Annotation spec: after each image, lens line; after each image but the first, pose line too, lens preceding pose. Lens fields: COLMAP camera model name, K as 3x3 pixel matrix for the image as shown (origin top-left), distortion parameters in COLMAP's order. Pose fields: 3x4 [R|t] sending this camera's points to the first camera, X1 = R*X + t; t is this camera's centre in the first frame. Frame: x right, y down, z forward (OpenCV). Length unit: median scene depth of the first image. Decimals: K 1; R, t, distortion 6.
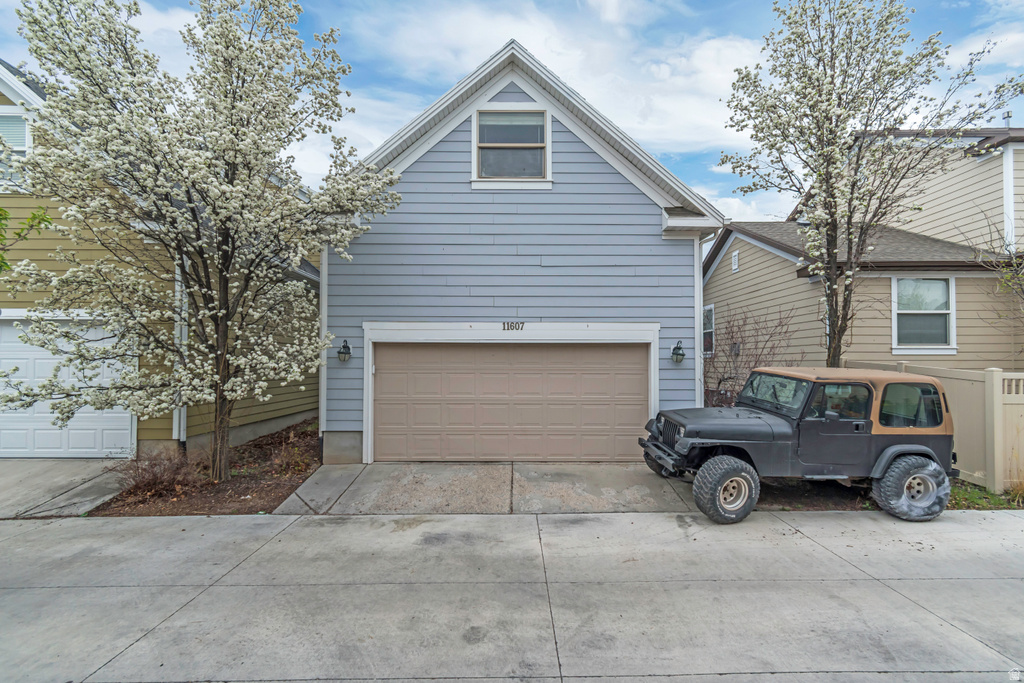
lens RADIAL K [[462.0, 0, 507.7], [0, 462.0, 347.5], [0, 0, 1]] dist [0.000608, 0.000249]
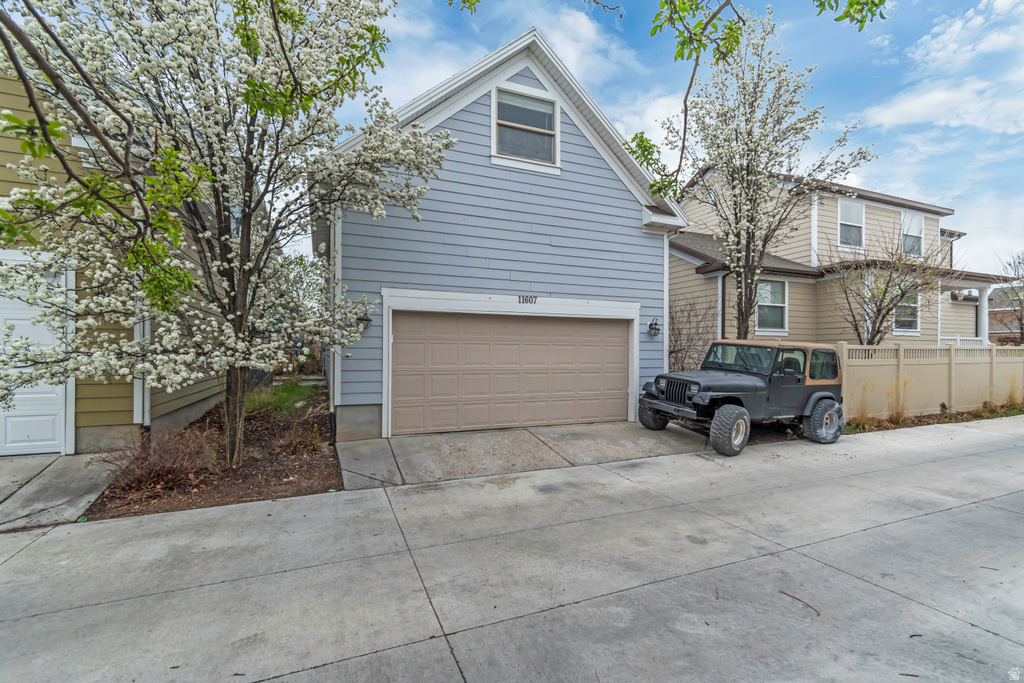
lens RADIAL K [[462.0, 0, 507.7], [0, 462.0, 347.5], [0, 0, 1]] dist [0.000608, 0.000249]
pose [[0.923825, 0.006519, 0.382759, -0.497131], [-0.015550, 0.999669, 0.020503, 0.048101], [-0.382498, -0.024893, 0.923621, 0.038143]]
